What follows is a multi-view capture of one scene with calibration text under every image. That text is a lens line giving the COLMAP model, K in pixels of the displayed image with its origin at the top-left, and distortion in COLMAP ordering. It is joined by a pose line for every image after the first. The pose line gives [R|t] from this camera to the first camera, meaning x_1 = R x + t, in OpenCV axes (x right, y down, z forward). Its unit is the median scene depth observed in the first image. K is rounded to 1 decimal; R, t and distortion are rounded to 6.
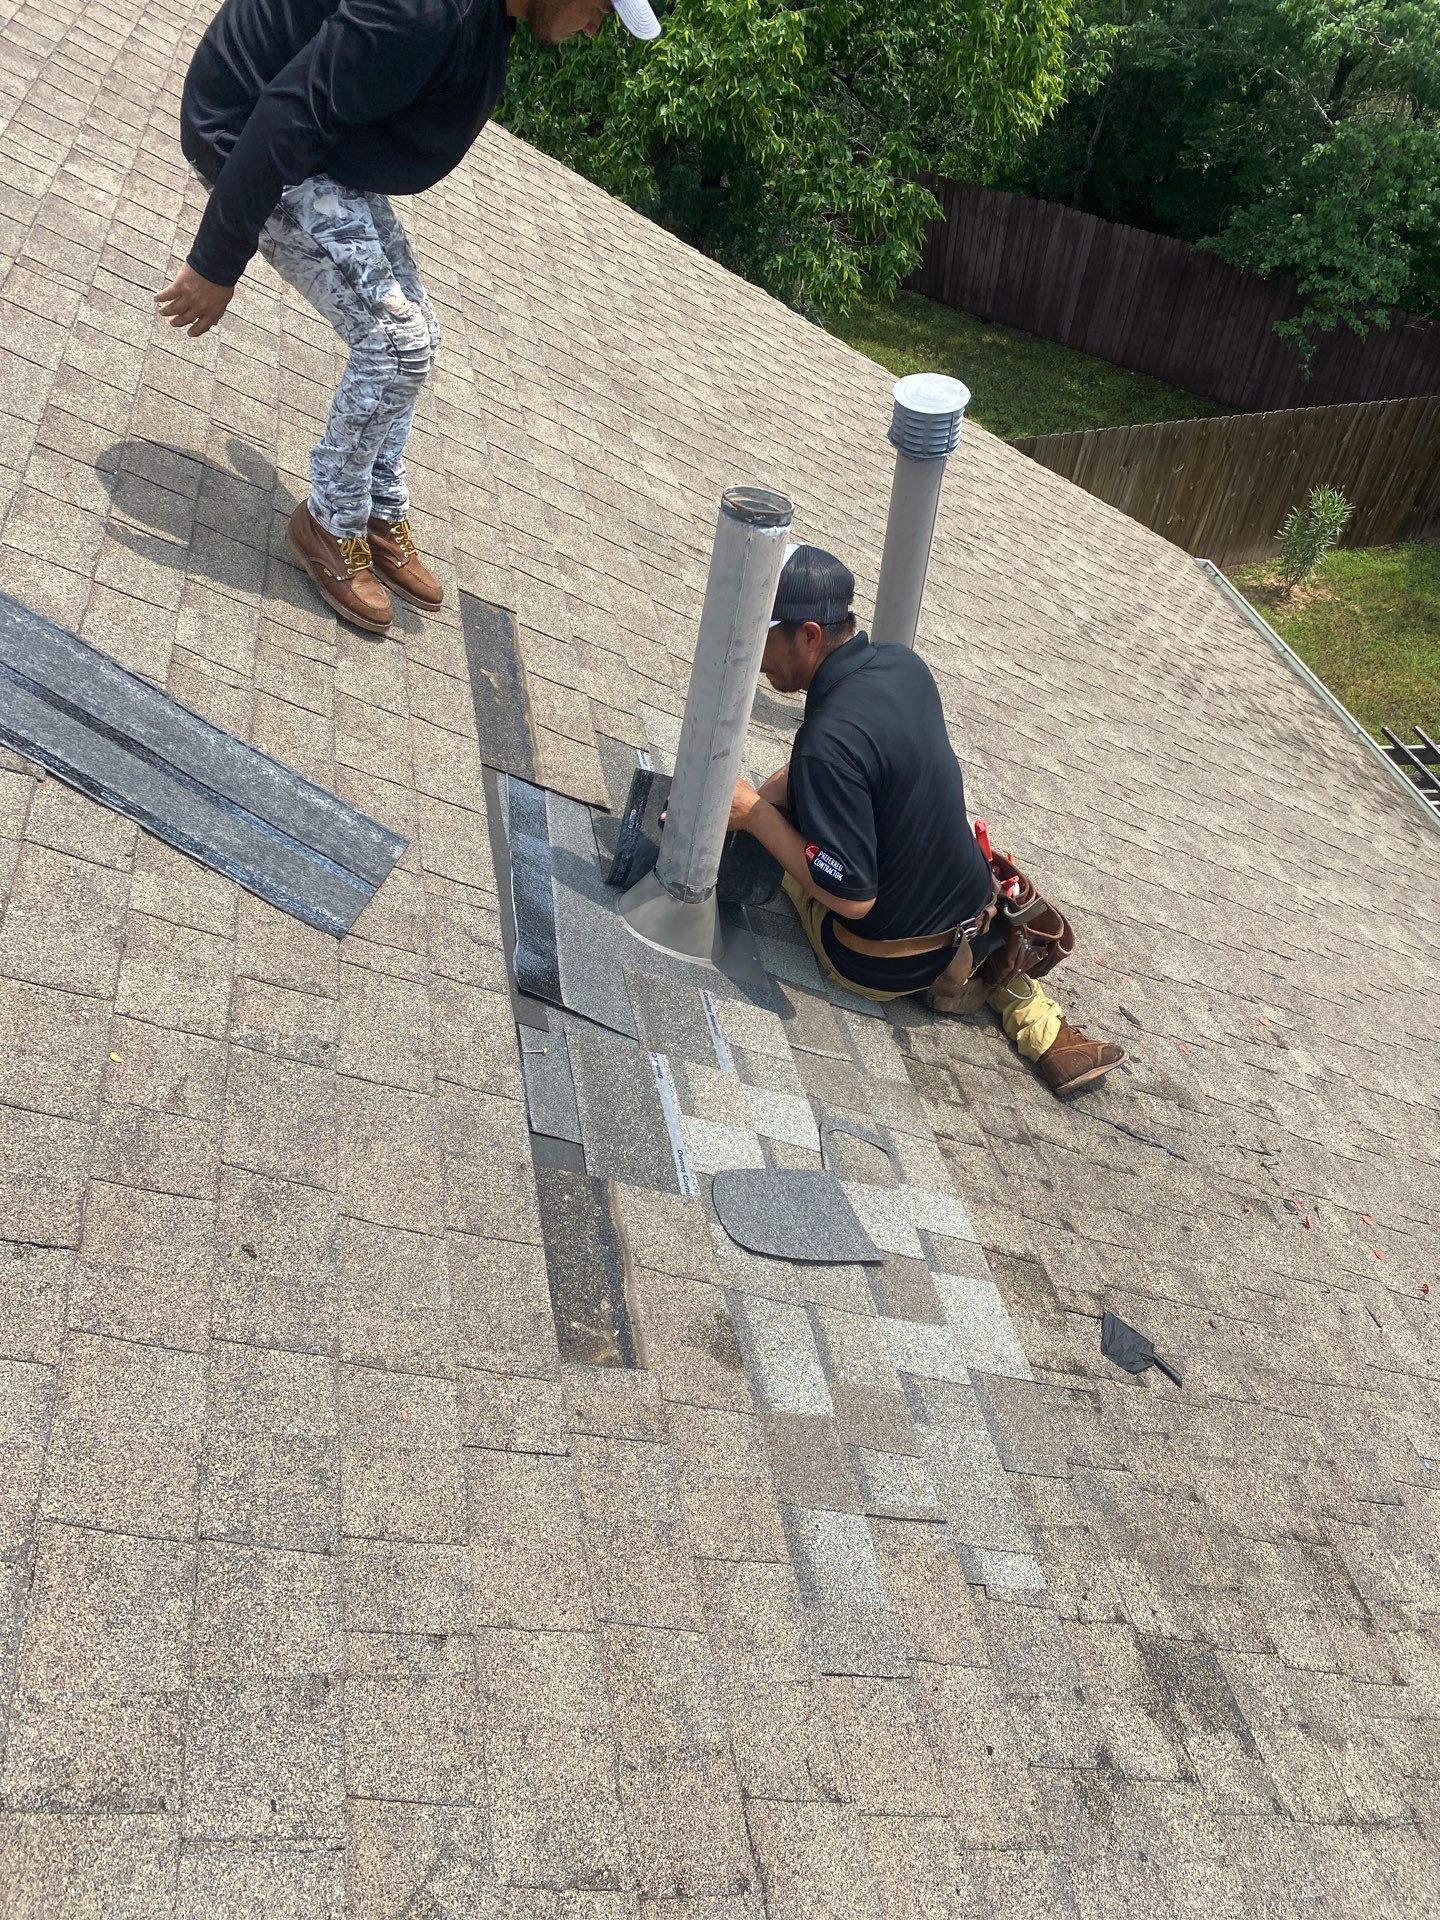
lens RADIAL K [[1474.8, 0, 717.5], [0, 1474.8, 973.4], [0, 0, 1]] dist [0.019970, -0.019741]
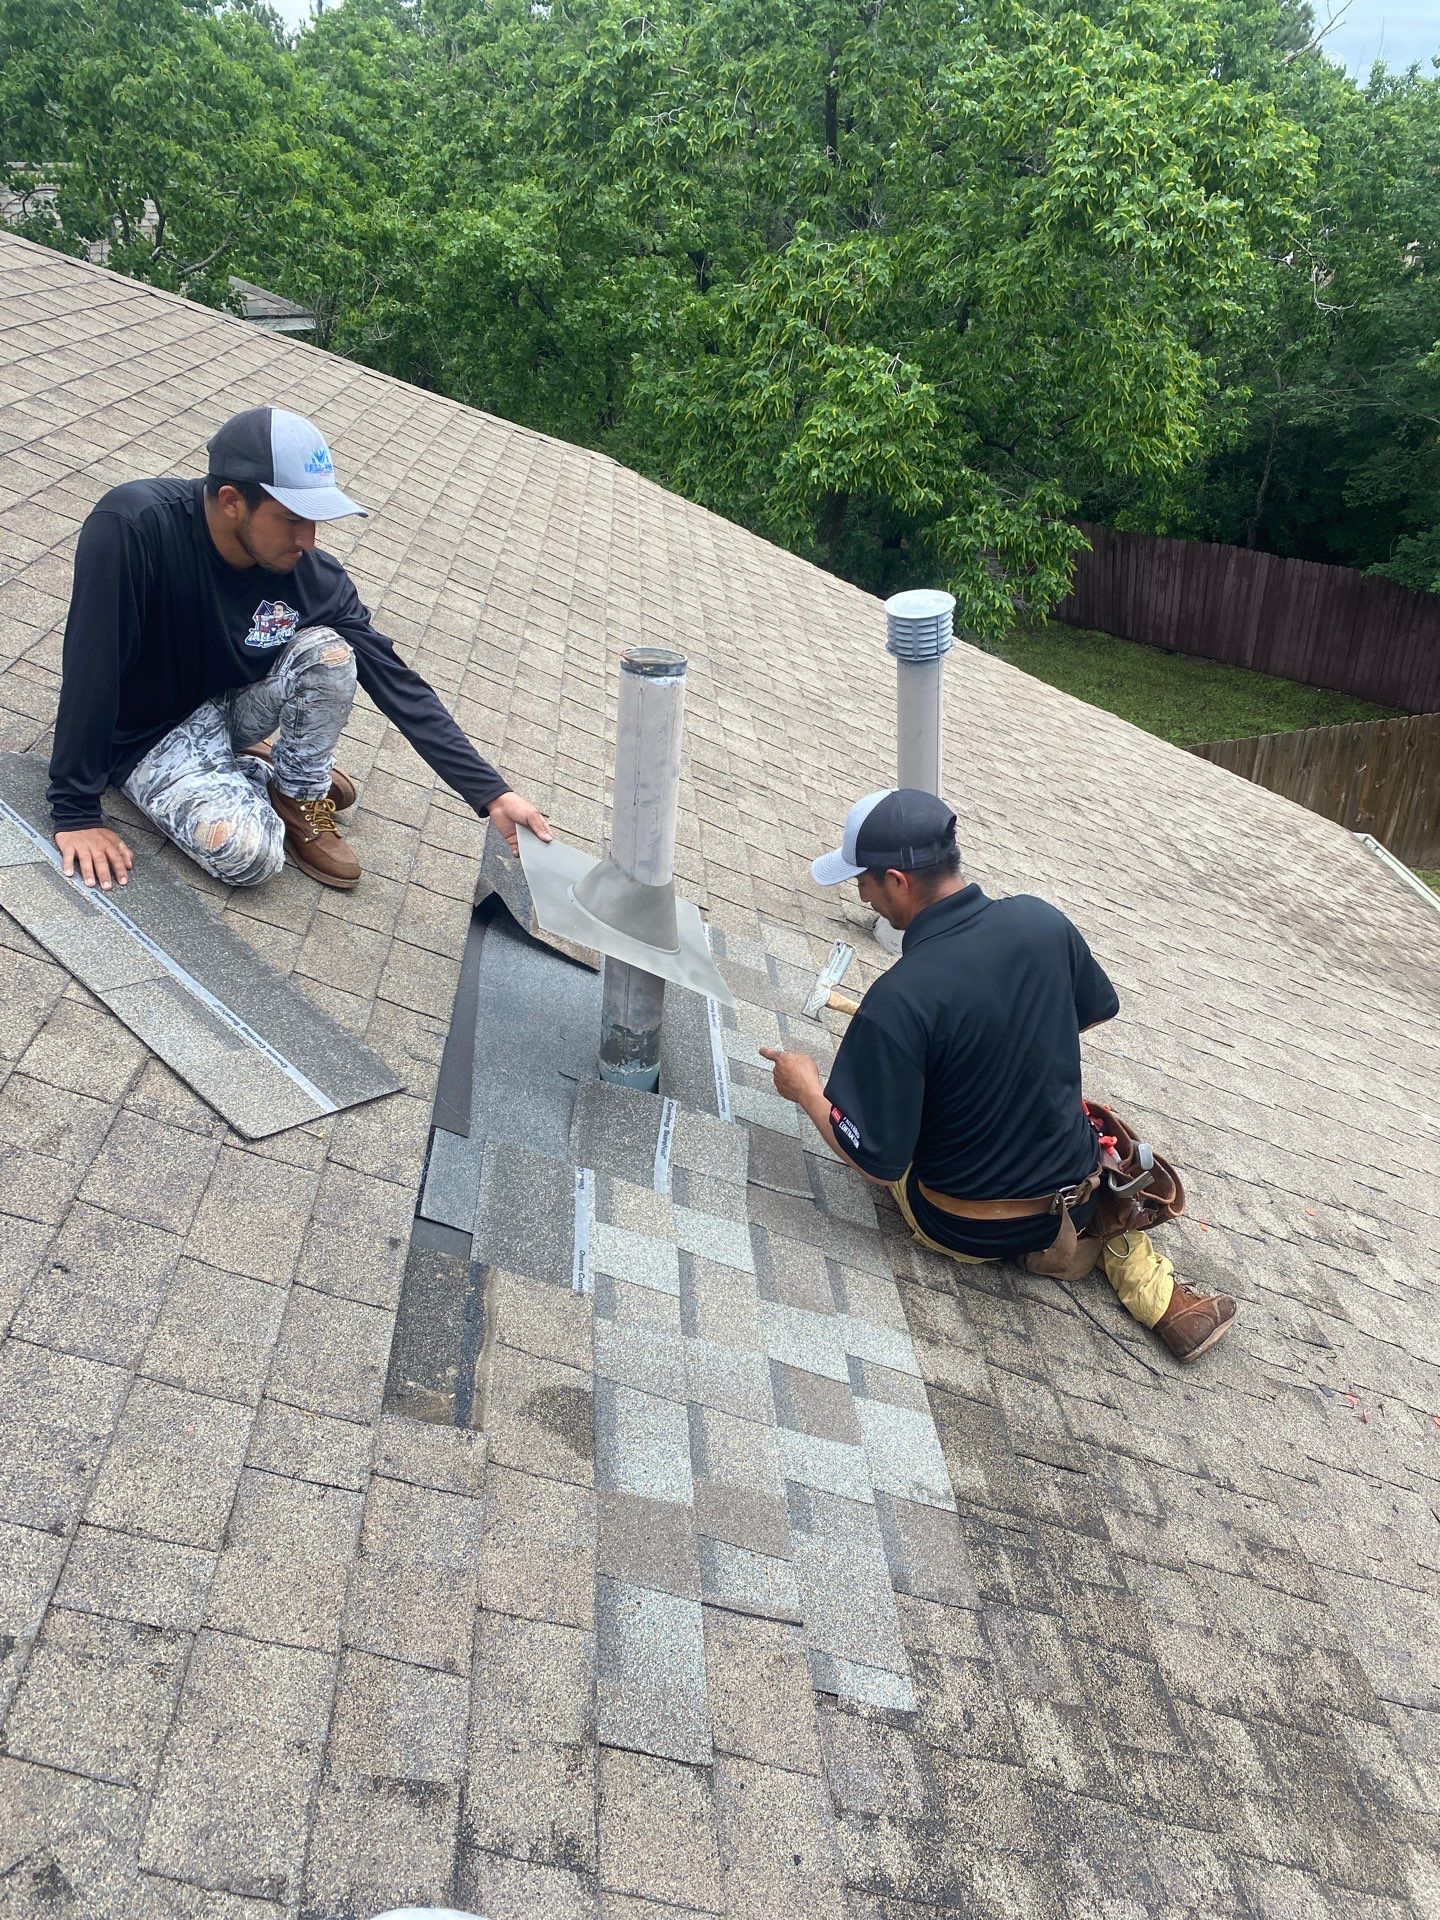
lens RADIAL K [[1474.8, 0, 743.0], [0, 1474.8, 948.7], [0, 0, 1]] dist [0.019970, -0.019741]
pose [[0.989599, -0.029104, -0.140877, 0.155149], [-0.005705, 0.970608, -0.240599, 0.108922], [0.143739, 0.238901, 0.960347, 0.002537]]
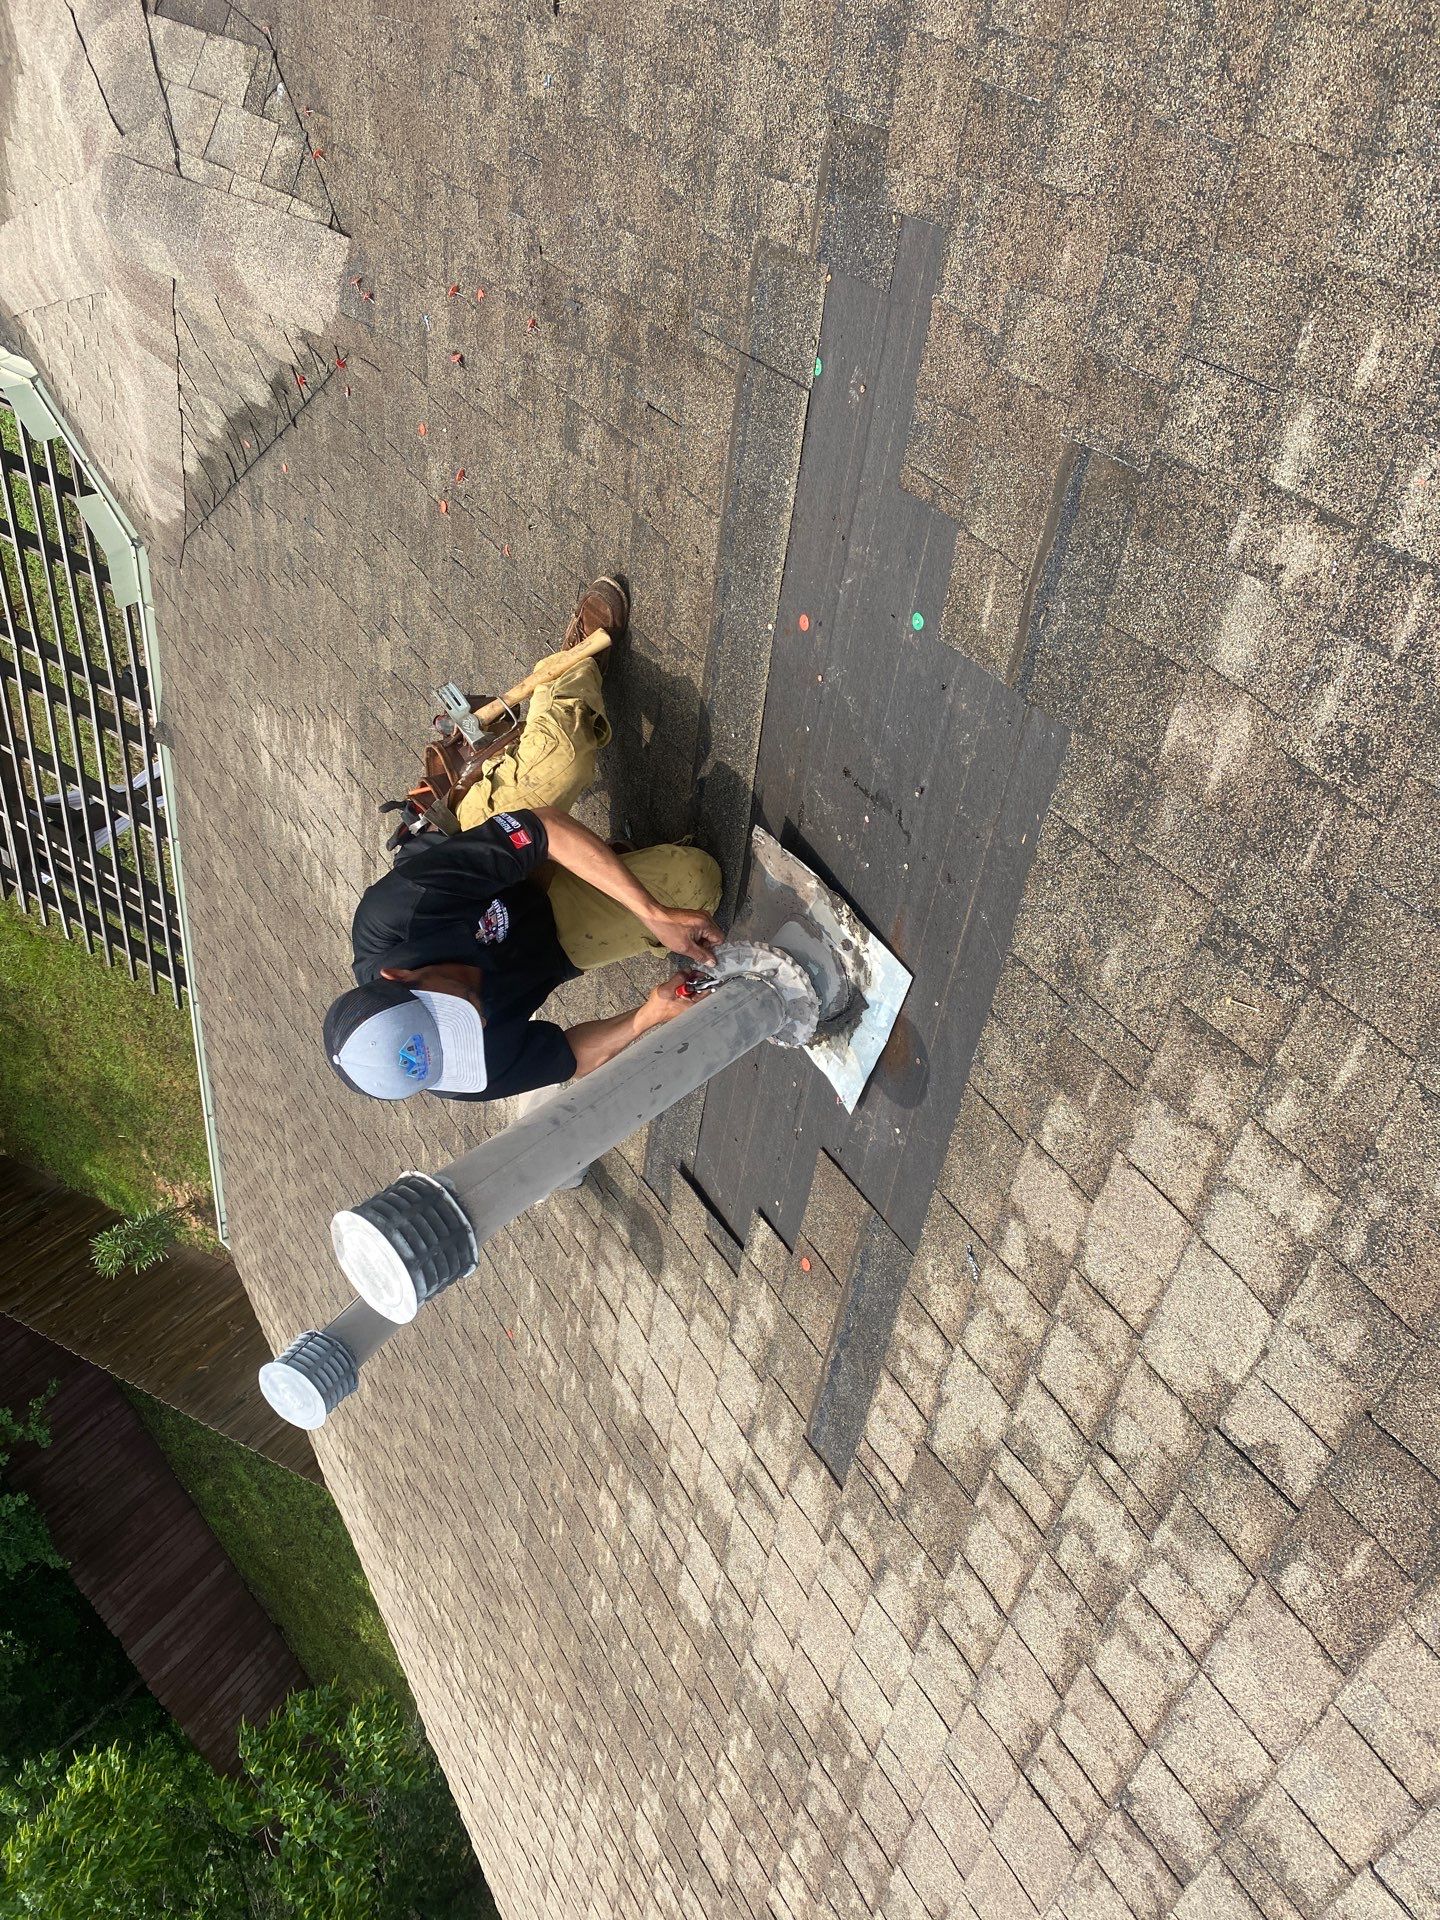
lens RADIAL K [[1474.8, 0, 733.5], [0, 1474.8, 971.2], [0, 0, 1]] dist [0.019970, -0.019741]
pose [[-0.843964, -0.507919, 0.172463, -0.111456], [0.527625, -0.843997, 0.096338, -0.115934], [0.096627, 0.172301, 0.980294, 0.078505]]
